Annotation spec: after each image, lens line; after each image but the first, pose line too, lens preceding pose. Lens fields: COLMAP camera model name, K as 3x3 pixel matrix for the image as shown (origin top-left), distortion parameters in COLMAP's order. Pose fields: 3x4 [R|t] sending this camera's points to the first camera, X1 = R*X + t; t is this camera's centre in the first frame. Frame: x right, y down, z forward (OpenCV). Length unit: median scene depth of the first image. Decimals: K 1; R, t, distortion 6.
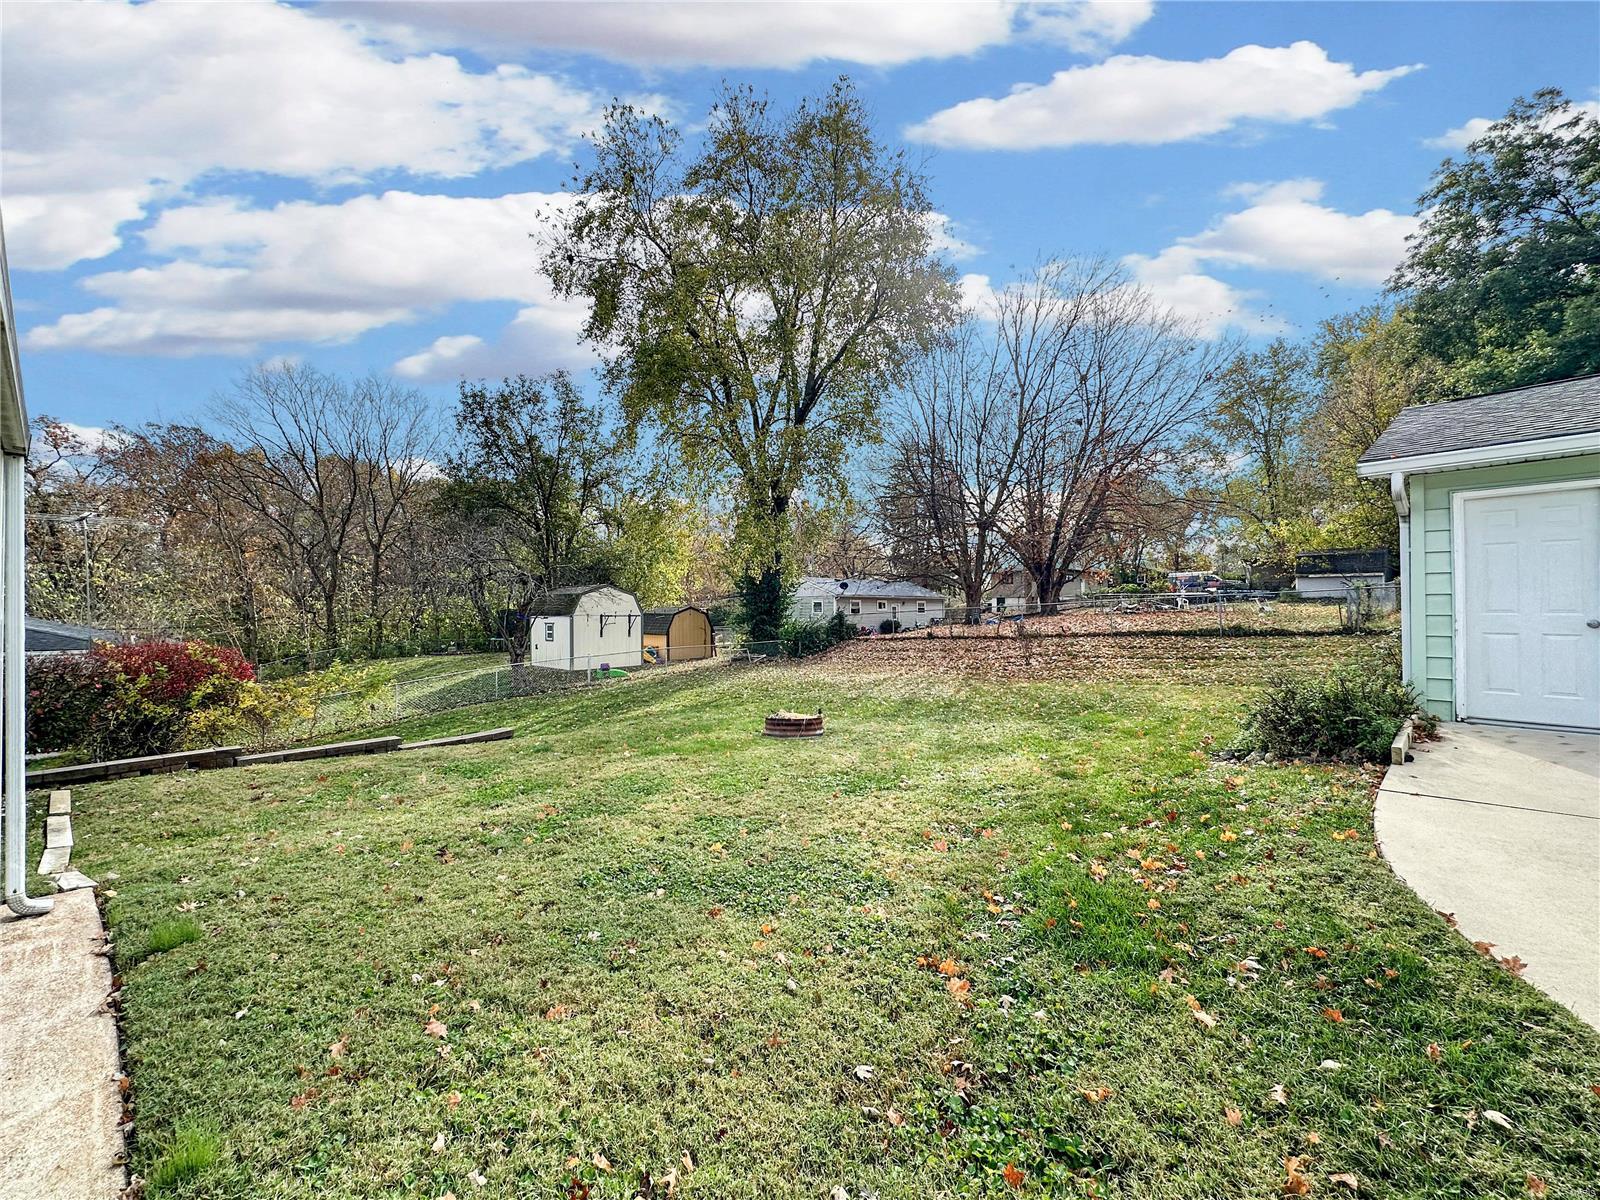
lens RADIAL K [[633.6, 0, 800.0], [0, 633.6, 600.0], [0, 0, 1]] dist [-0.003443, 0.001130]
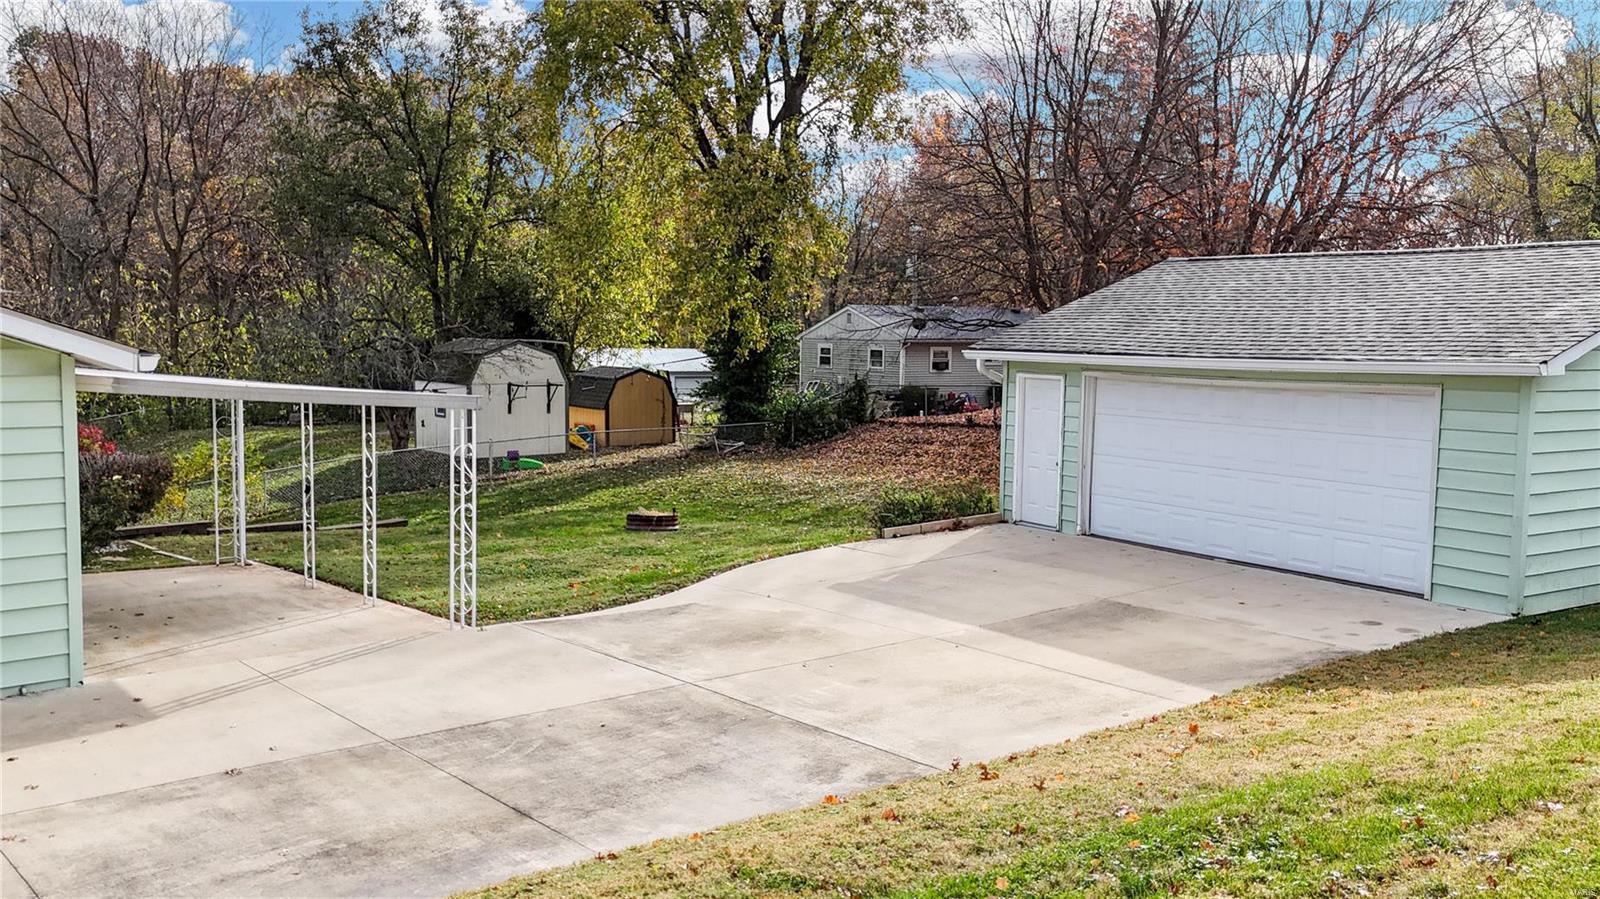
lens RADIAL K [[1260.9, 0, 800.0], [0, 1260.9, 449.5], [0, 0, 1]] dist [0.008644, -0.000916]
pose [[0.994957, 0.026792, -0.096655, 0.140660], [-0.016551, 0.994309, 0.105243, -0.051497], [0.098924, -0.103112, 0.989738, -0.357045]]
